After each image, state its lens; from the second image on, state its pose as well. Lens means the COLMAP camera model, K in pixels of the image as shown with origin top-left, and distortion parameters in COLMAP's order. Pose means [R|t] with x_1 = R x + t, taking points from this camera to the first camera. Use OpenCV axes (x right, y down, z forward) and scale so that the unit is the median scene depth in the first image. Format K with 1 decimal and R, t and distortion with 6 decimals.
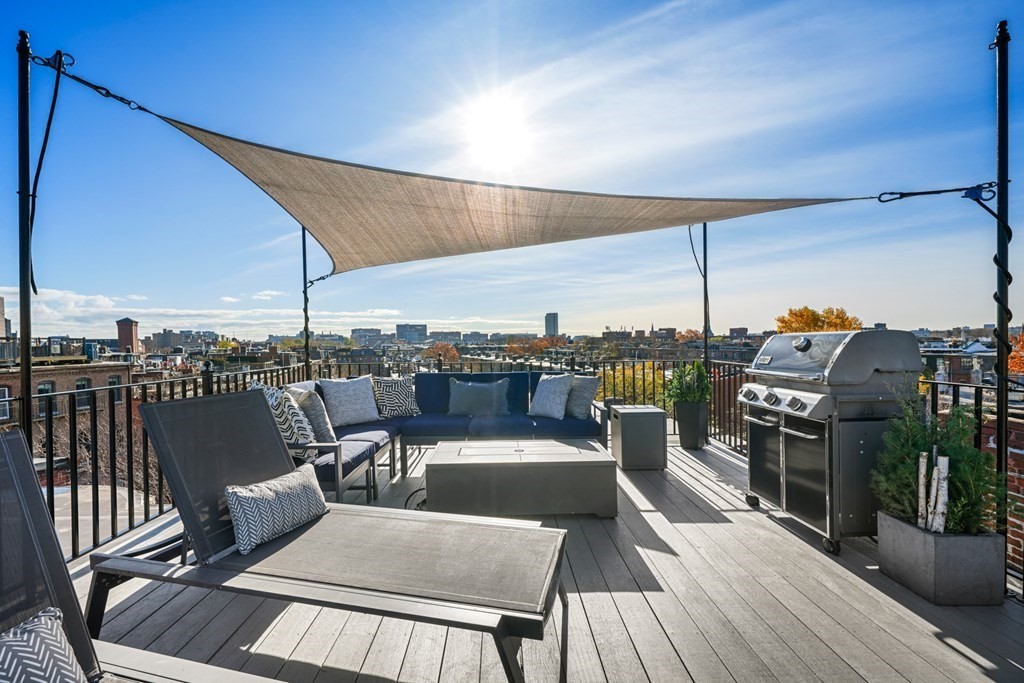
lens RADIAL K [[437.9, 0, 501.9], [0, 437.9, 344.3], [0, 0, 1]] dist [-0.002700, 0.000470]
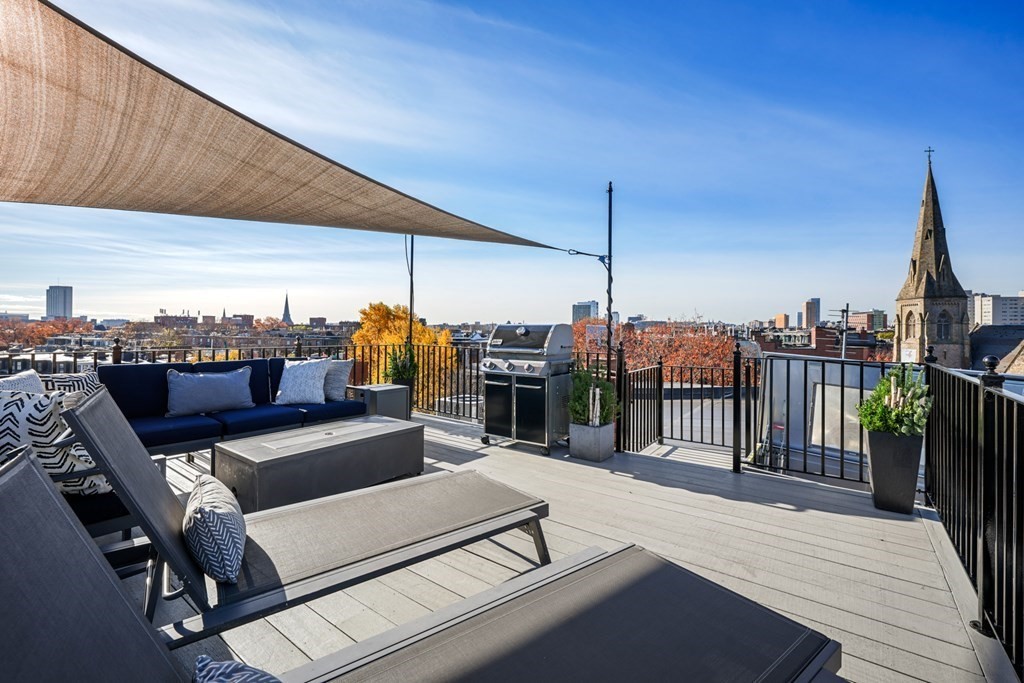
lens RADIAL K [[437.9, 0, 510.3], [0, 437.9, 324.7], [0, 0, 1]] dist [-0.002700, 0.000470]
pose [[0.604839, 0.026867, 0.795894, -0.343322], [-0.011641, 0.999622, -0.024898, 0.008604], [-0.796262, 0.005795, 0.604924, 0.043005]]
